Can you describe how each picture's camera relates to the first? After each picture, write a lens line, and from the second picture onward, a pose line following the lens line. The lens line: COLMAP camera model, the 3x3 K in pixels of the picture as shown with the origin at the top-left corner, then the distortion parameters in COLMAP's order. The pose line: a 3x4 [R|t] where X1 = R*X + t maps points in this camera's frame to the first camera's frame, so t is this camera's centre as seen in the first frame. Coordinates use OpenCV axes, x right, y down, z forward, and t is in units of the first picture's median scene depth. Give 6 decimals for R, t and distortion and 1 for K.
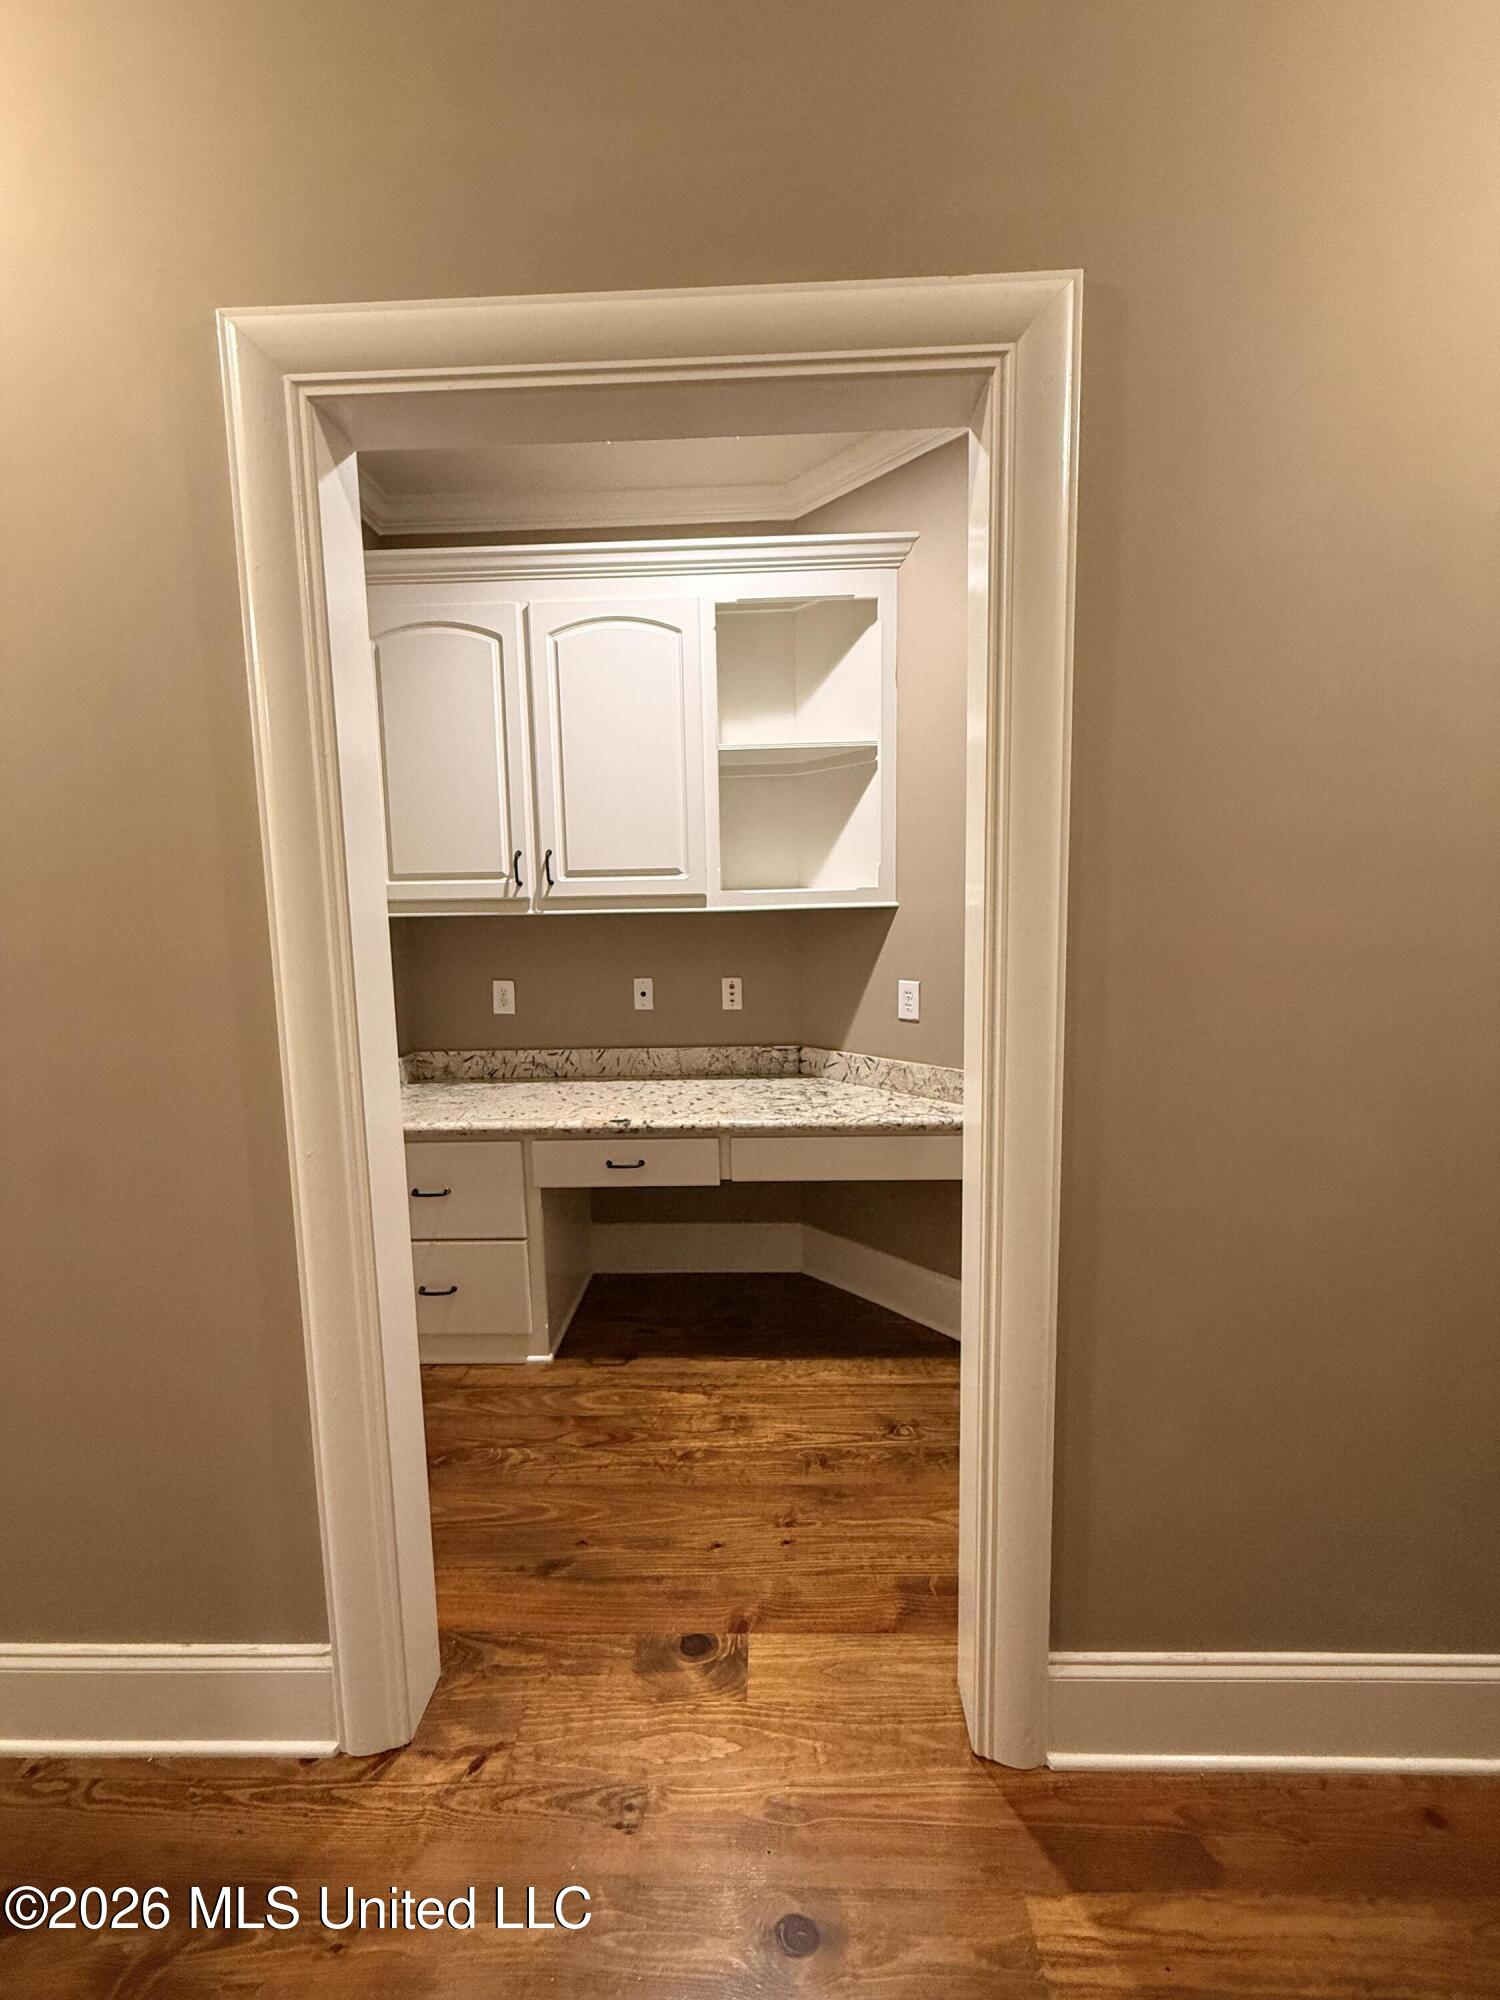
lens RADIAL K [[795.0, 0, 745.4], [0, 795.0, 997.9], [0, 0, 1]] dist [0.000734, -0.000721]
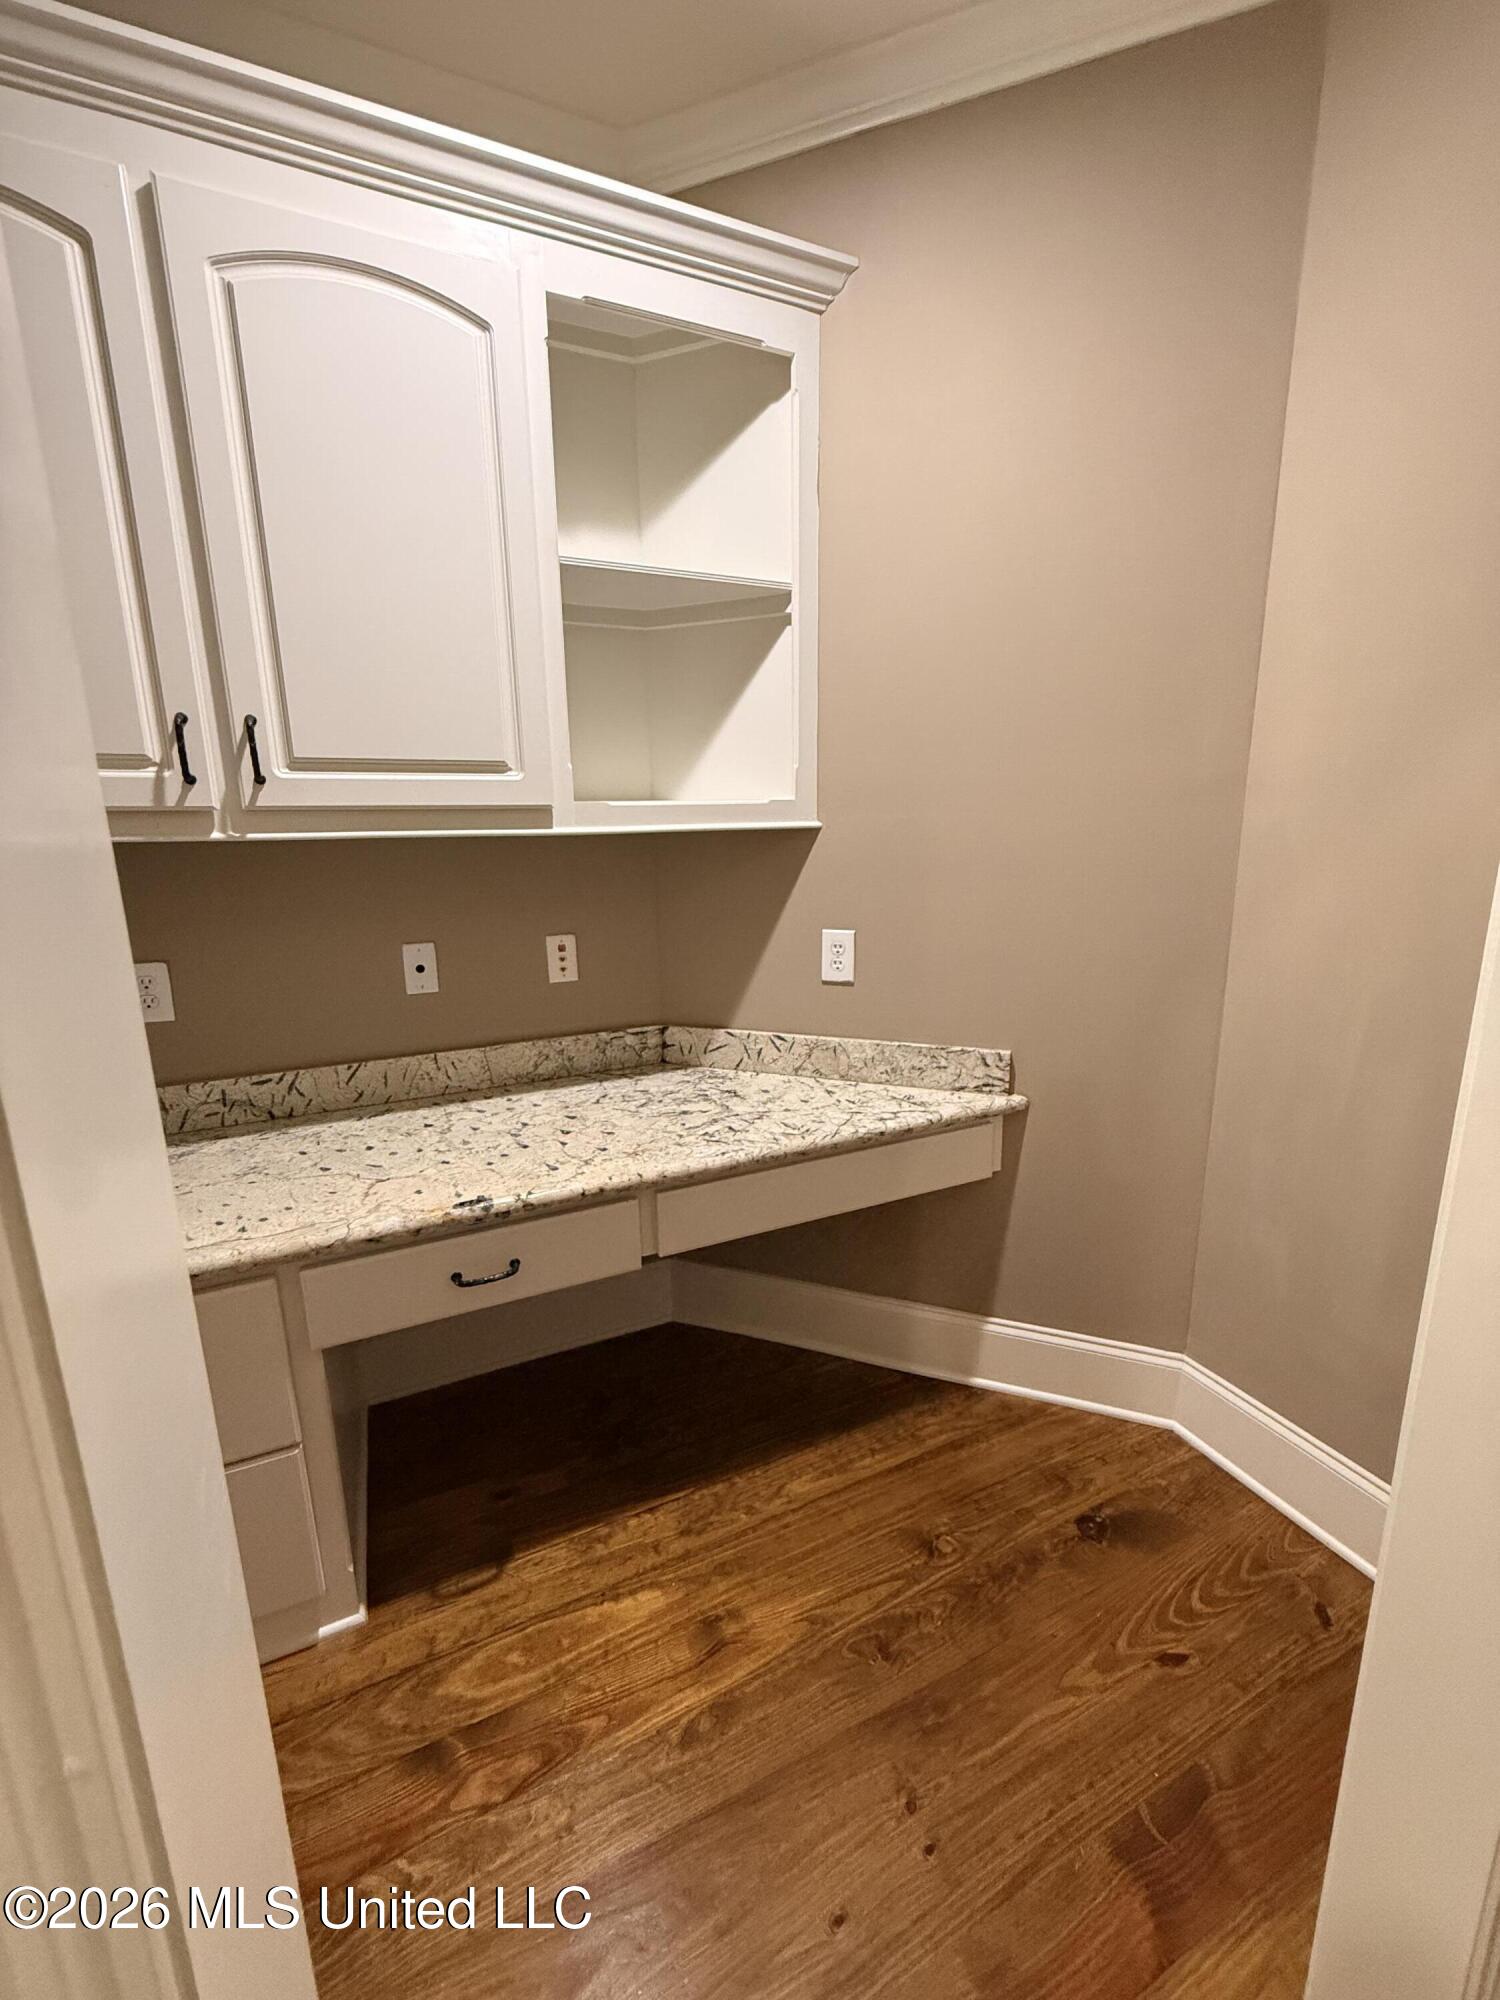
lens RADIAL K [[795.0, 0, 745.4], [0, 795.0, 997.9], [0, 0, 1]] dist [0.000734, -0.000721]
pose [[0.897020, -0.088642, 0.433011, -0.196139], [0.050156, 0.993769, 0.099533, -0.036093], [-0.439135, -0.067565, 0.895877, 0.369609]]
